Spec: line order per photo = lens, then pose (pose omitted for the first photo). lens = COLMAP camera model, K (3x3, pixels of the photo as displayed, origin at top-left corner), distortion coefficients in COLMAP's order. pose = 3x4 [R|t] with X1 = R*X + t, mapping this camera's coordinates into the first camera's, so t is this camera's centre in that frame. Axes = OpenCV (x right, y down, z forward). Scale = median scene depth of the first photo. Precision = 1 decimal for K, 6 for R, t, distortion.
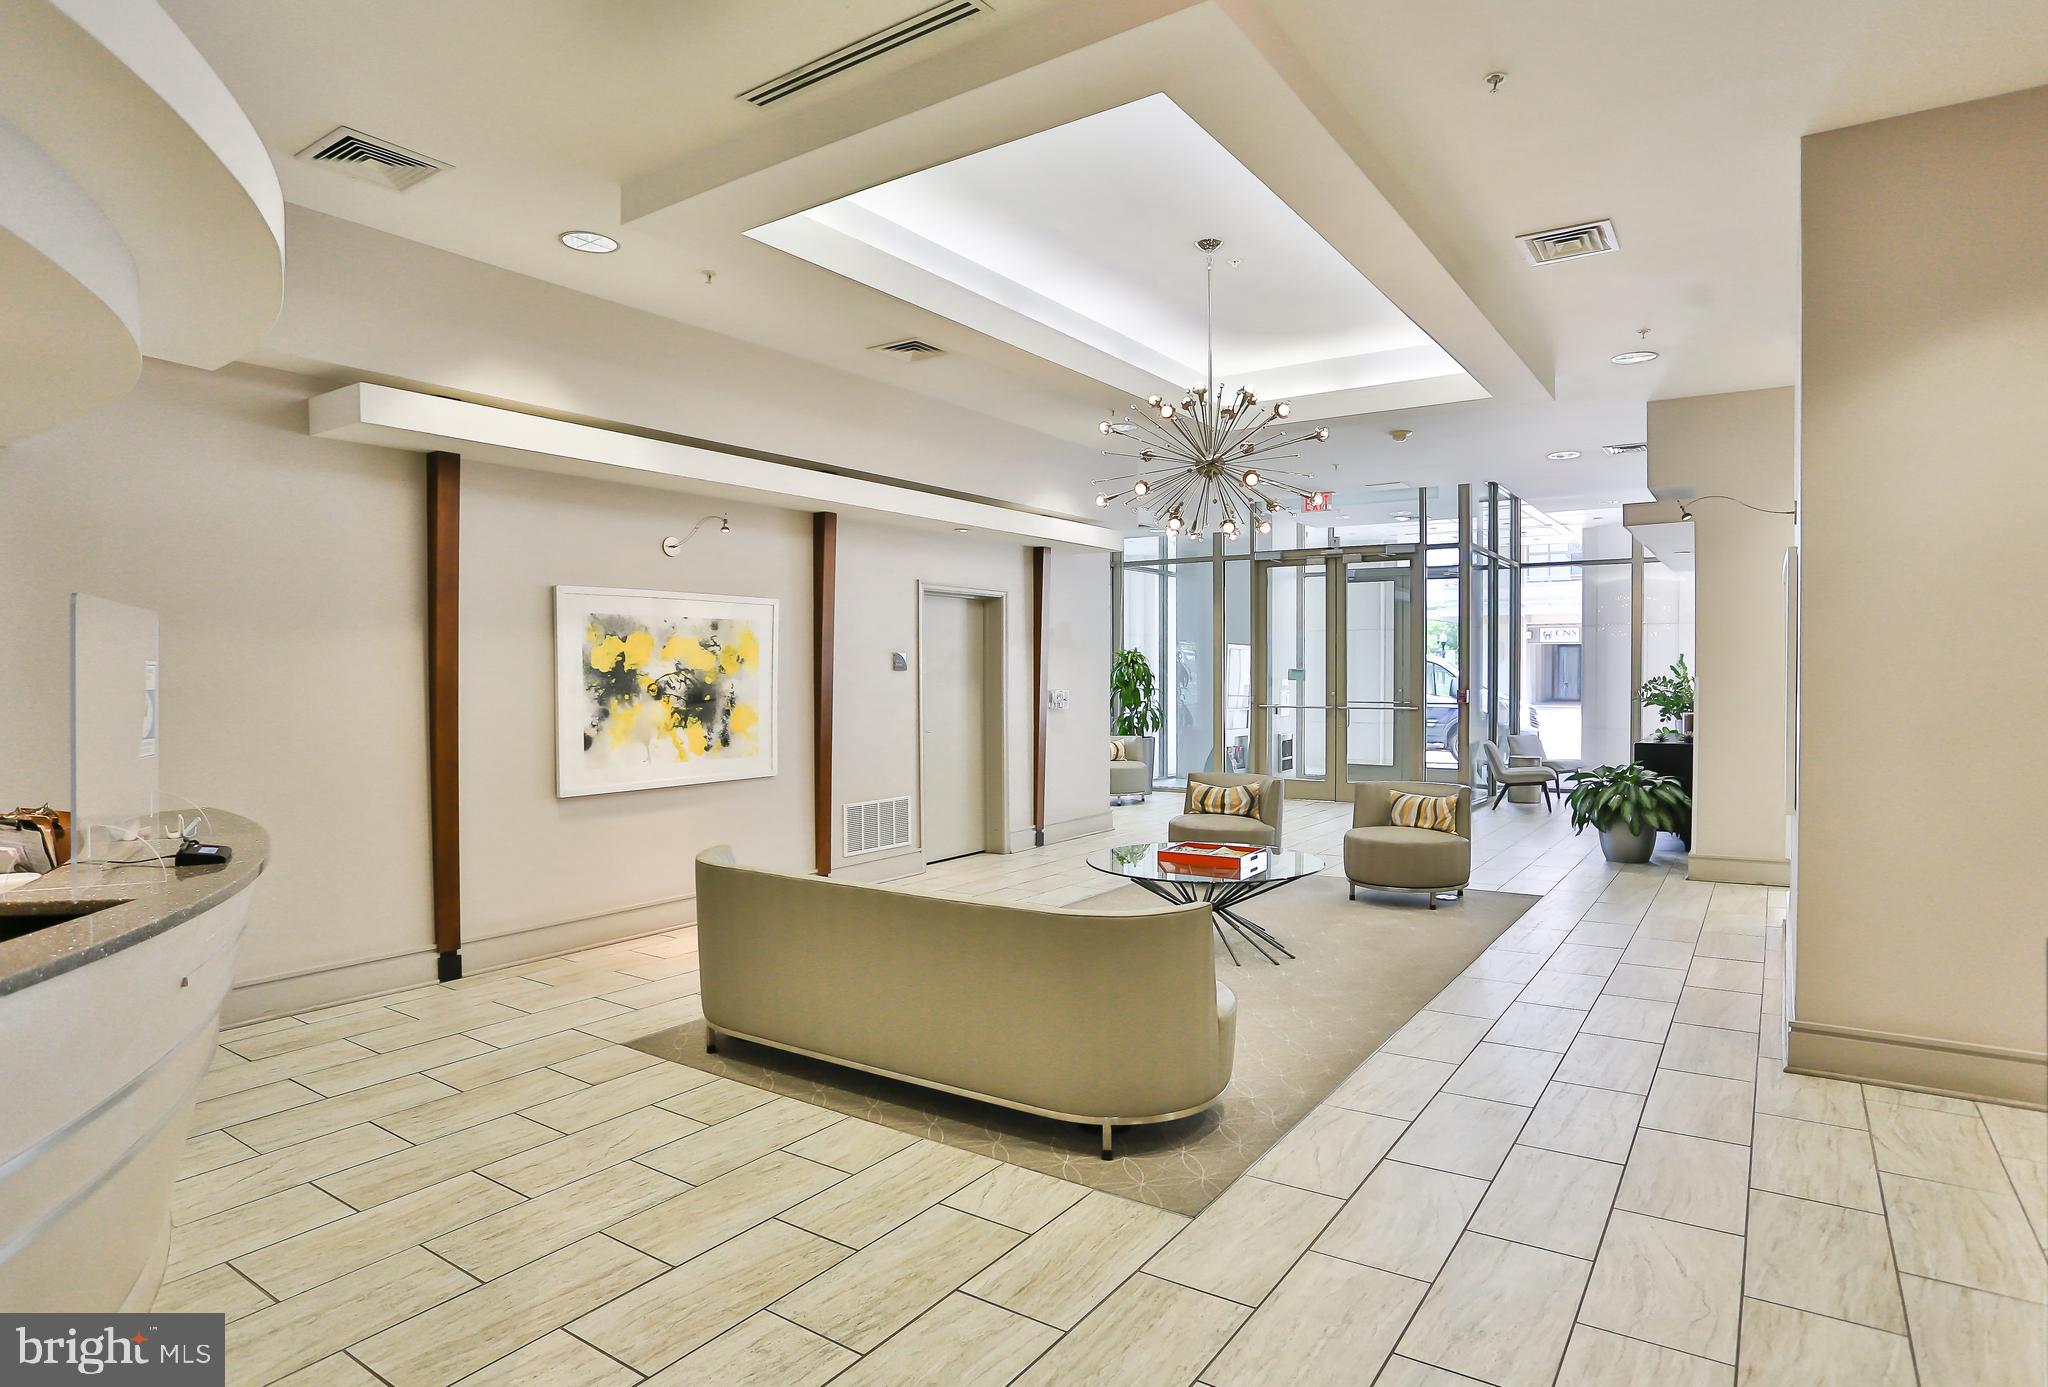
lens RADIAL K [[1119.7, 0, 1034.0], [0, 1119.7, 688.5], [0, 0, 1]] dist [-0.002236, -0.000388]
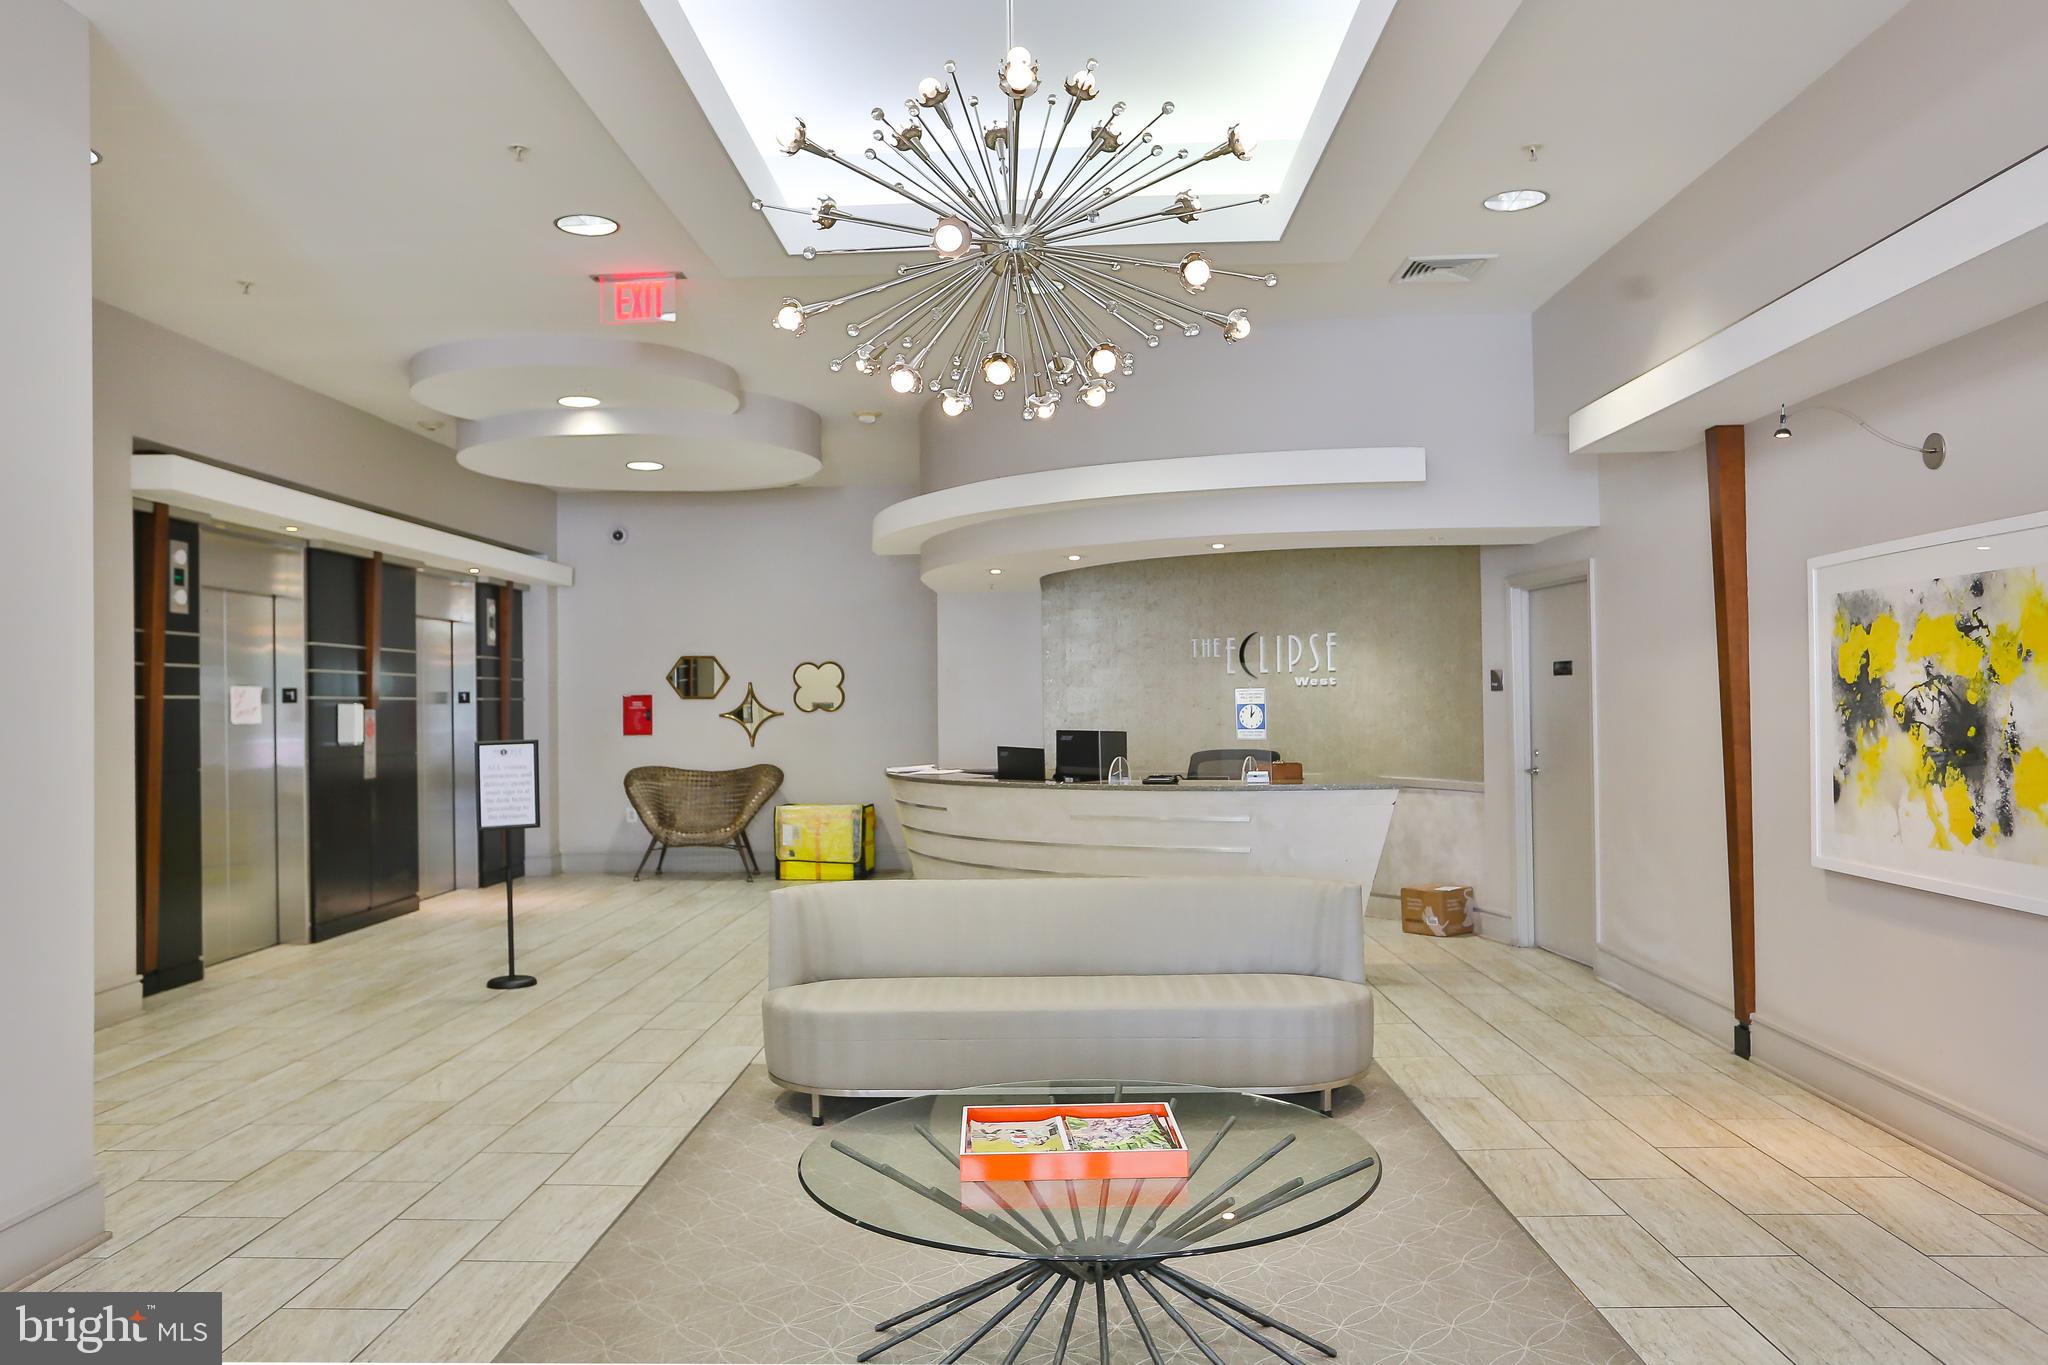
lens RADIAL K [[1433.7, 0, 1028.0], [0, 1433.7, 684.2], [0, 0, 1]] dist [-0.006234, -0.000979]
pose [[-0.829839, 0.006429, -0.557966, 0.433107], [0.007230, 0.999974, 0.000770, -0.017286], [0.557956, -0.003395, -0.829864, 1.341020]]
